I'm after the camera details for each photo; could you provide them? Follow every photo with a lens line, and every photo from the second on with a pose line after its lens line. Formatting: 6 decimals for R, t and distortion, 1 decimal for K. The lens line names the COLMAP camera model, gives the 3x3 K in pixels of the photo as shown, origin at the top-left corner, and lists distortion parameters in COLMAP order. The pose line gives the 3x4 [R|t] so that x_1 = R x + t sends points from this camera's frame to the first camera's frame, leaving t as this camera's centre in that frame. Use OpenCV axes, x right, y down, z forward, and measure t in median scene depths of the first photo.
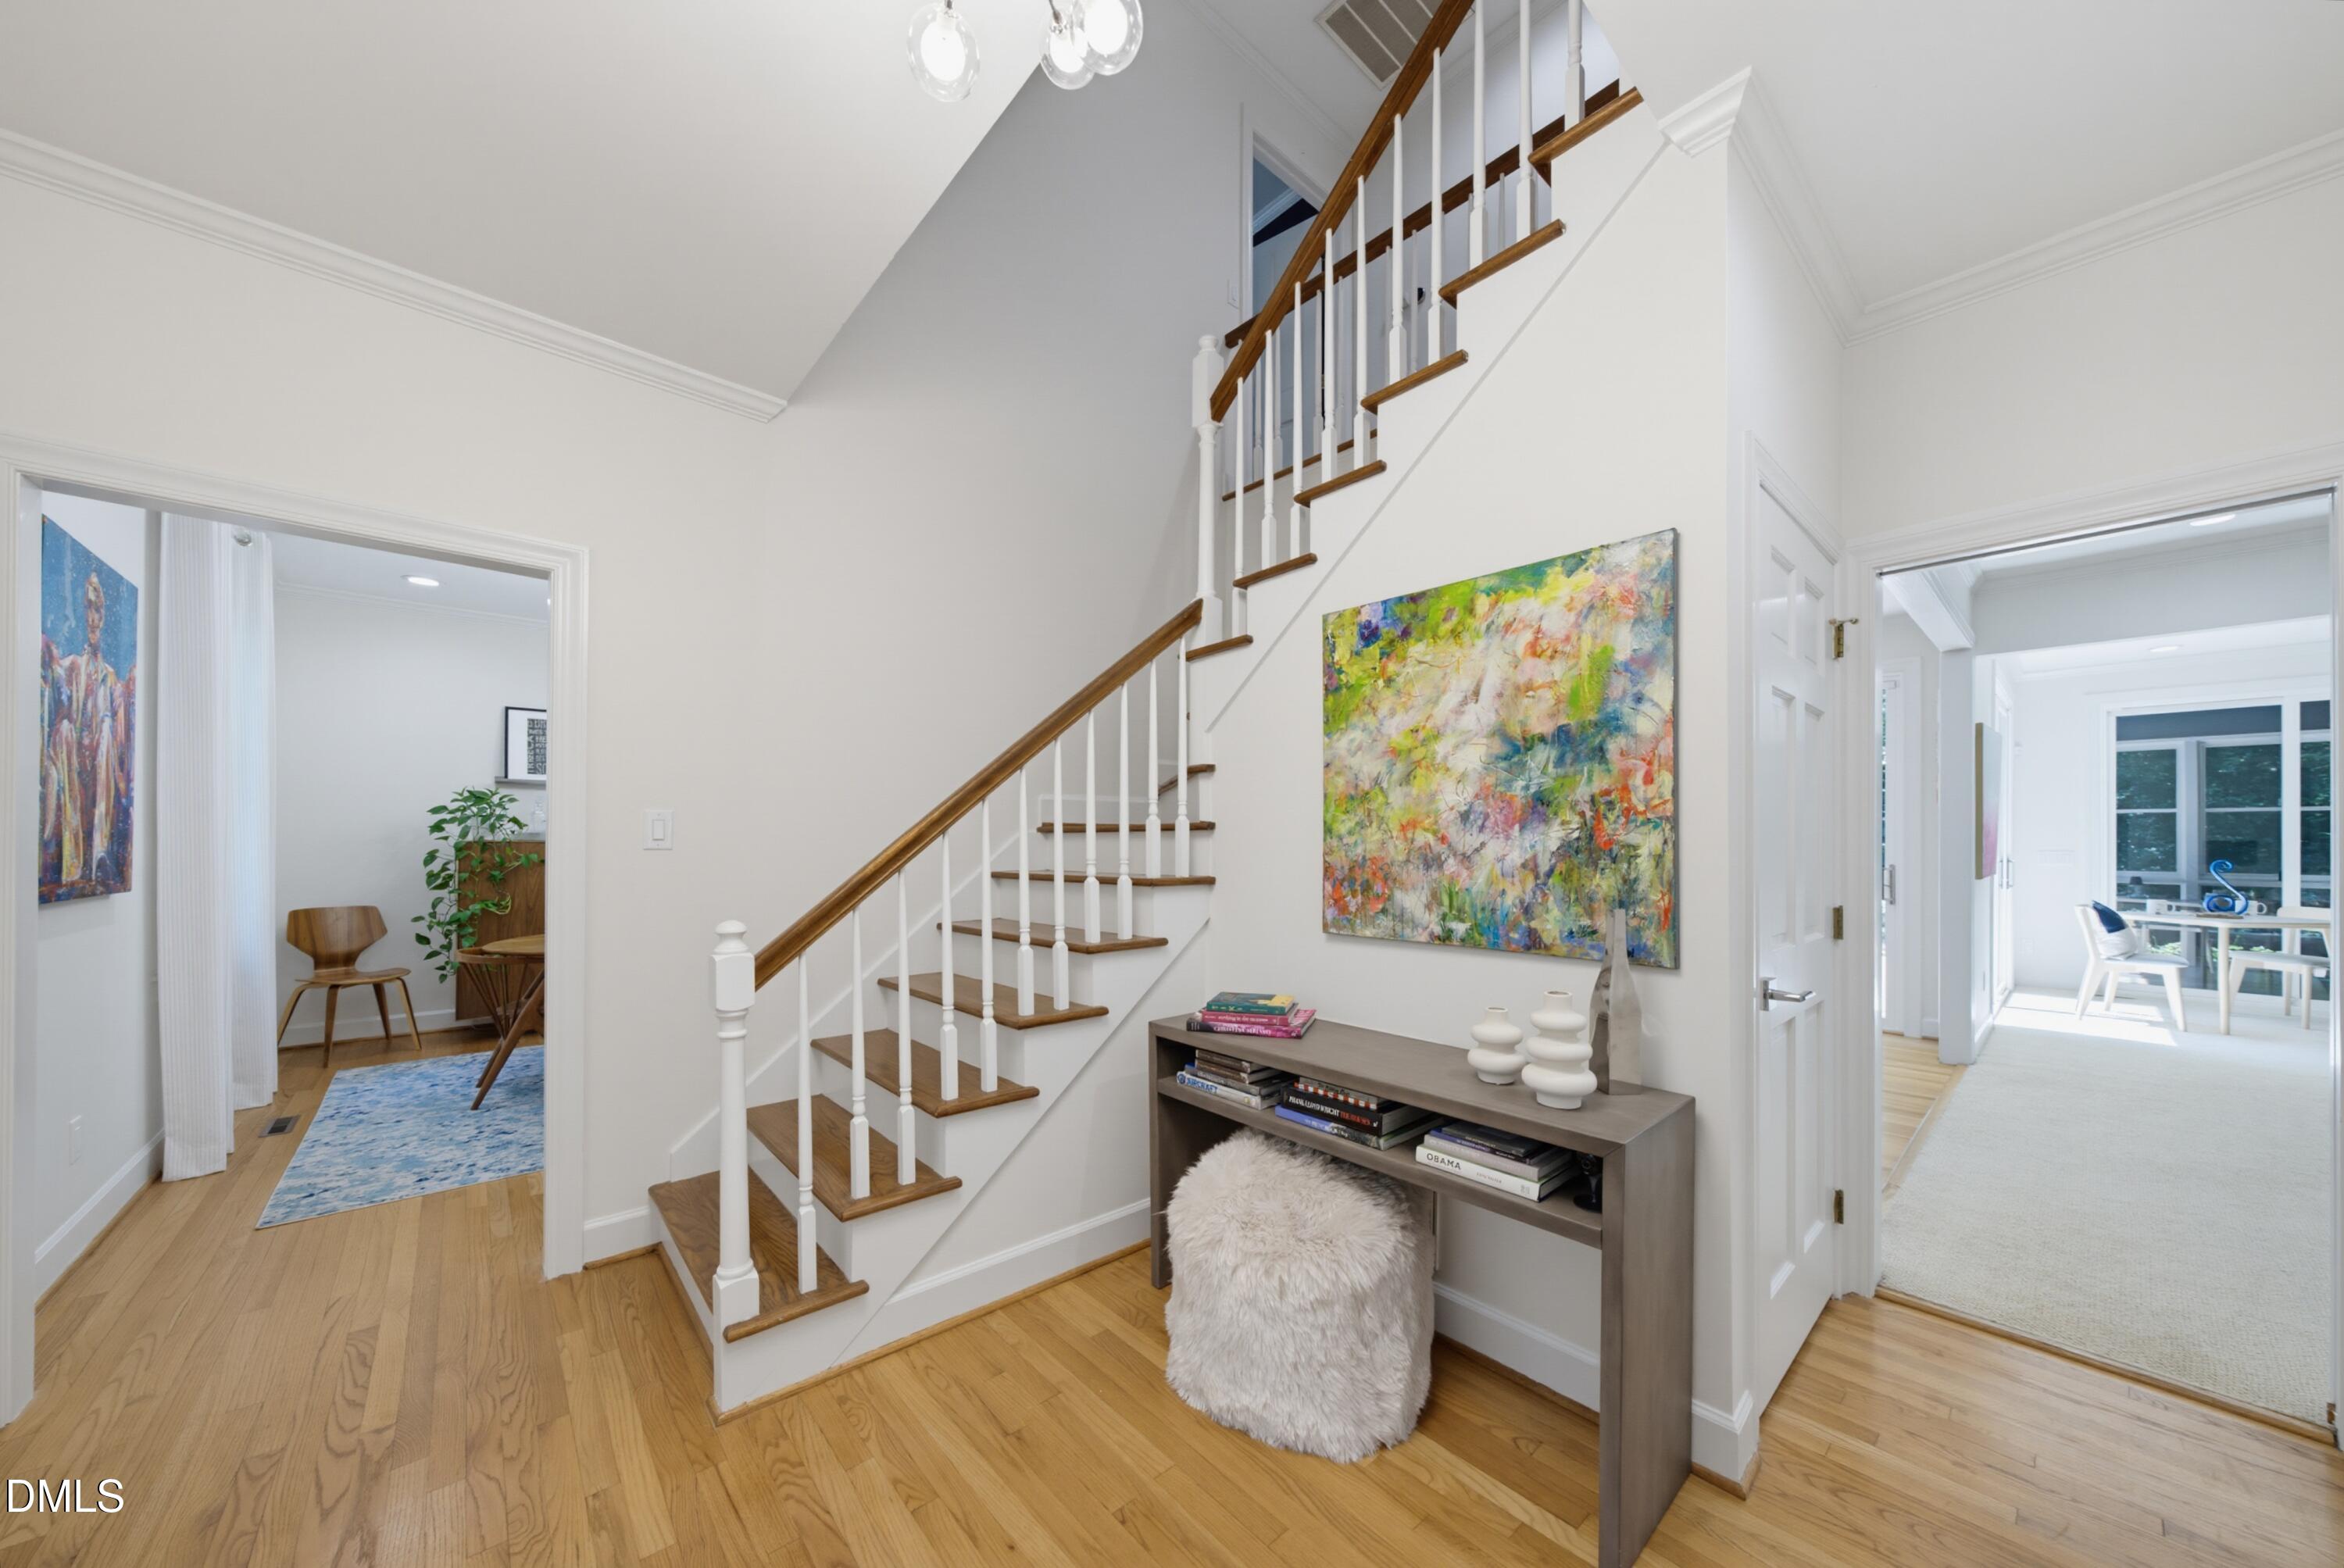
lens RADIAL K [[806.1, 0, 1175.3], [0, 806.1, 838.9], [0, 0, 1]] dist [-0.000014, 0.000003]
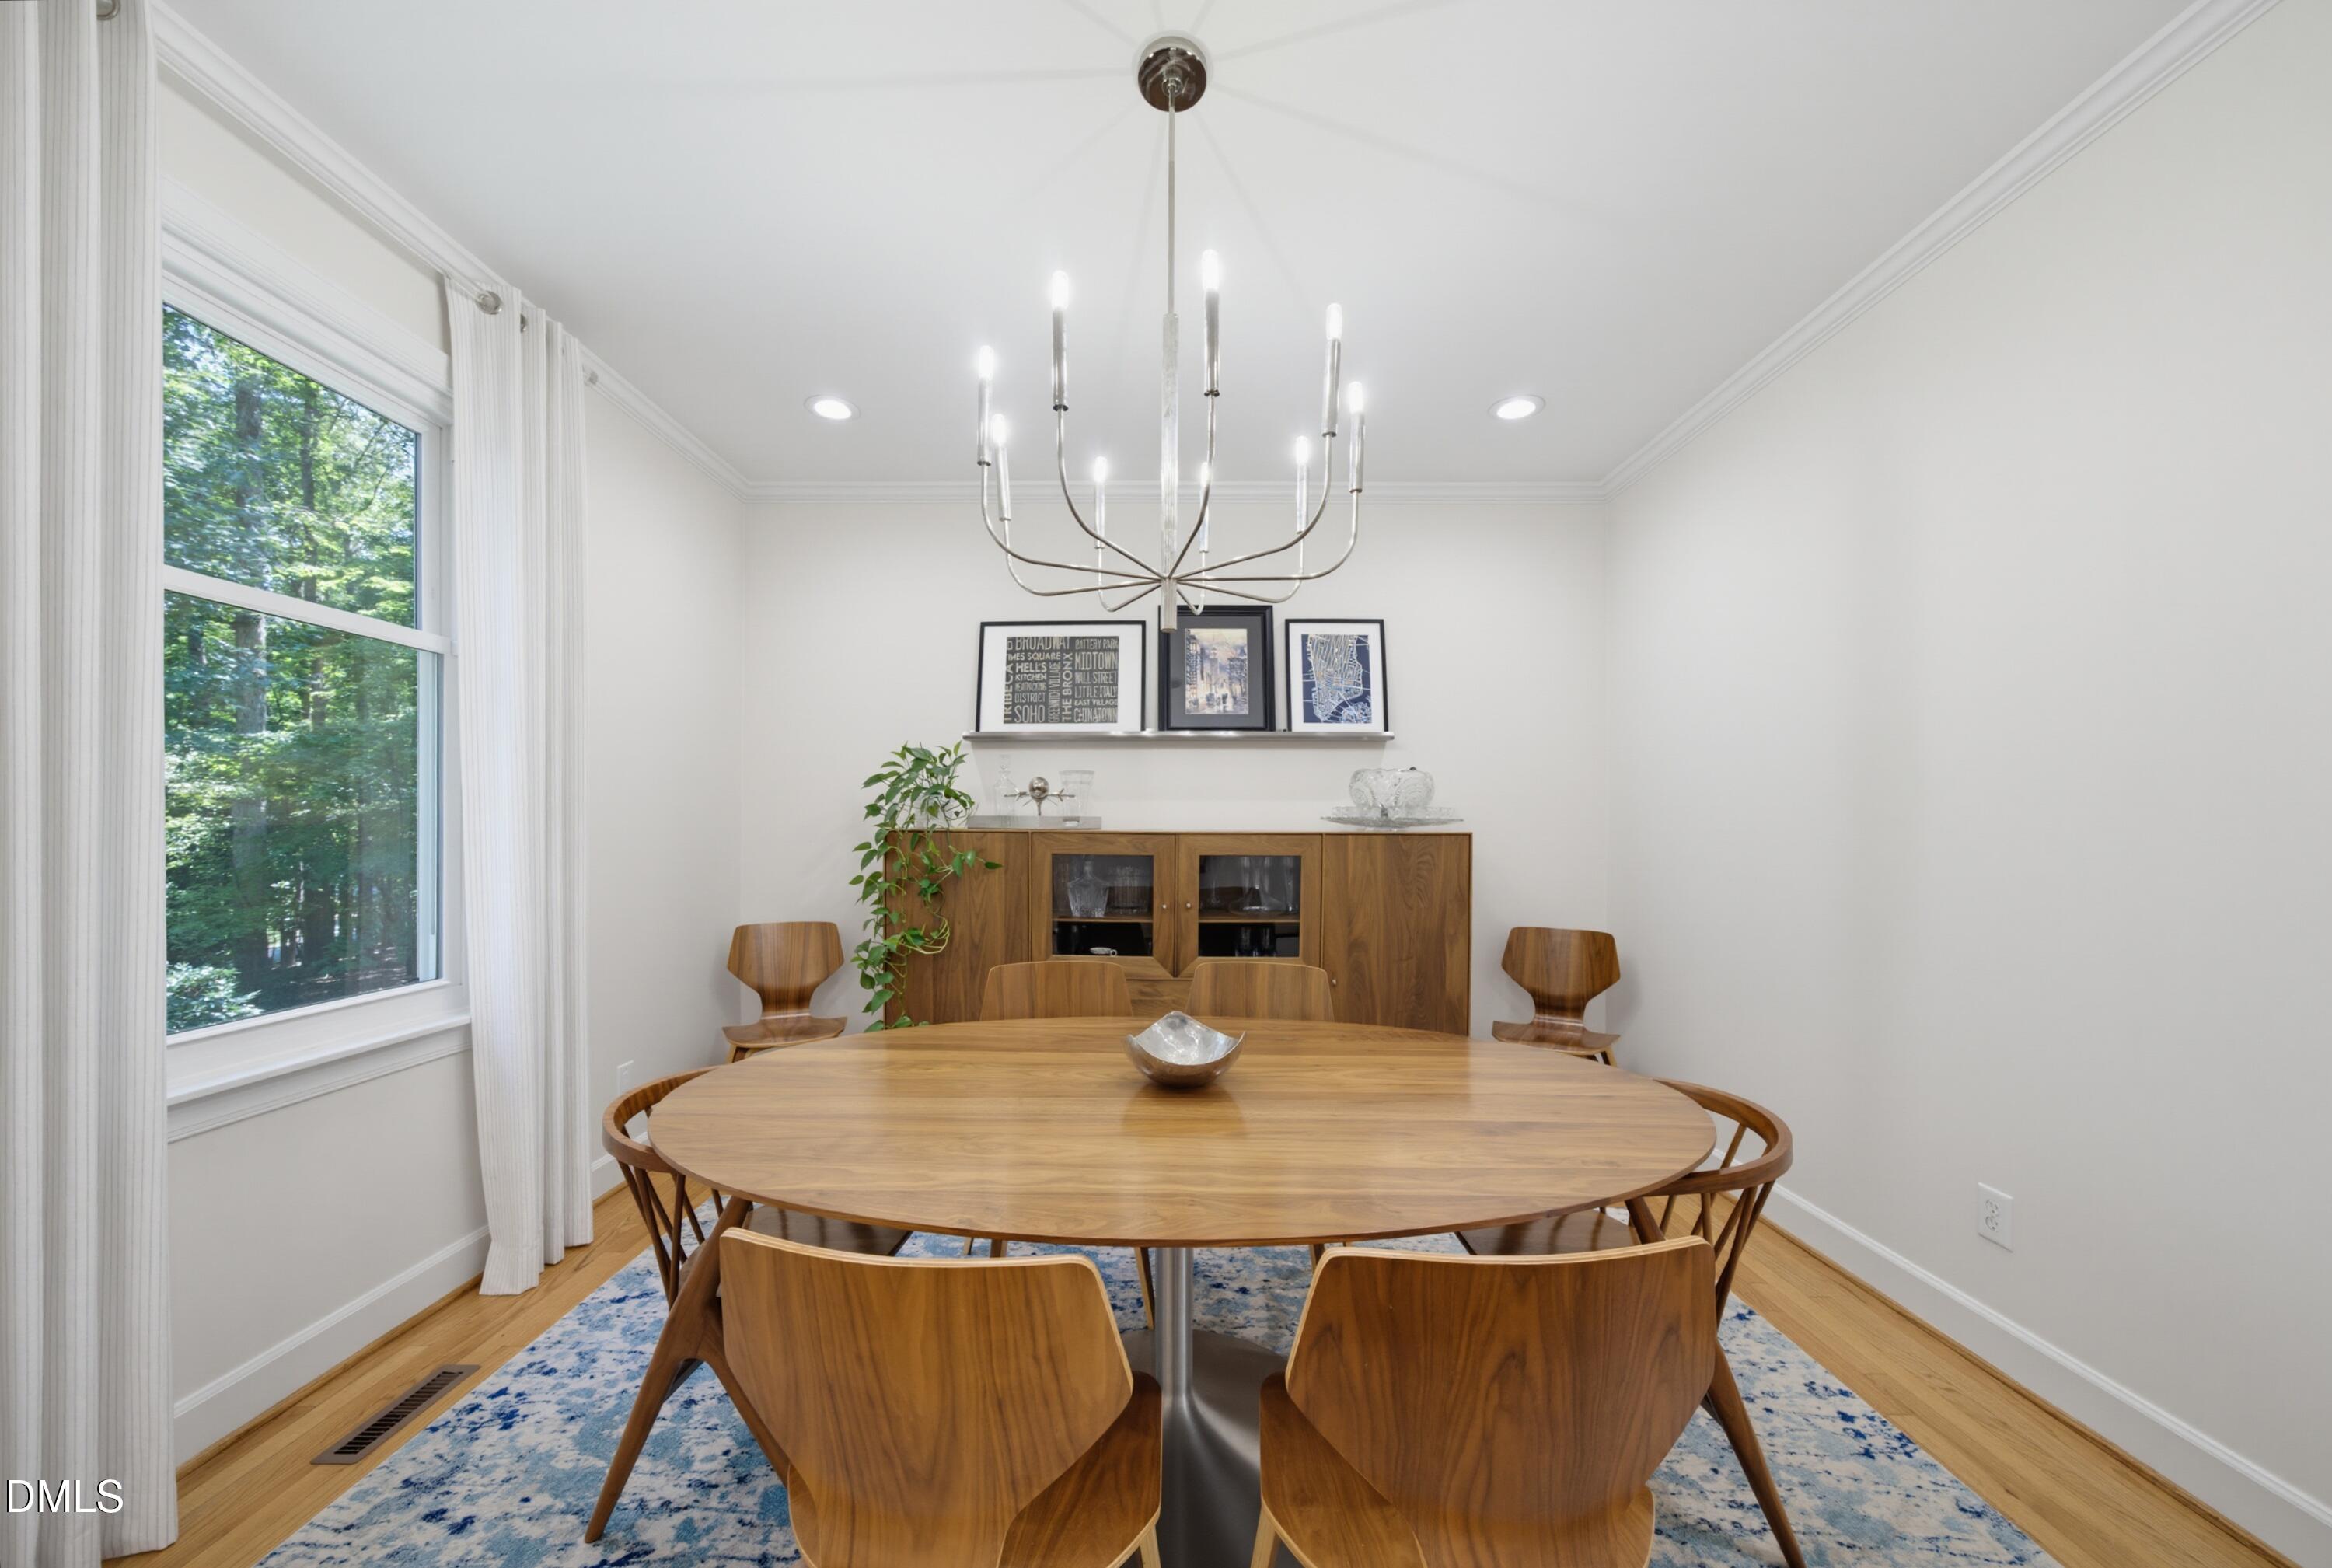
lens RADIAL K [[835.9, 0, 1159.8], [0, 835.9, 821.3], [0, 0, 1]] dist [-0.000702, -0.000034]
pose [[0.738132, -0.004883, -0.674639, -0.292622], [0.003060, 0.999988, -0.003890, -0.000420], [0.674649, 0.000806, 0.738138, 0.648608]]
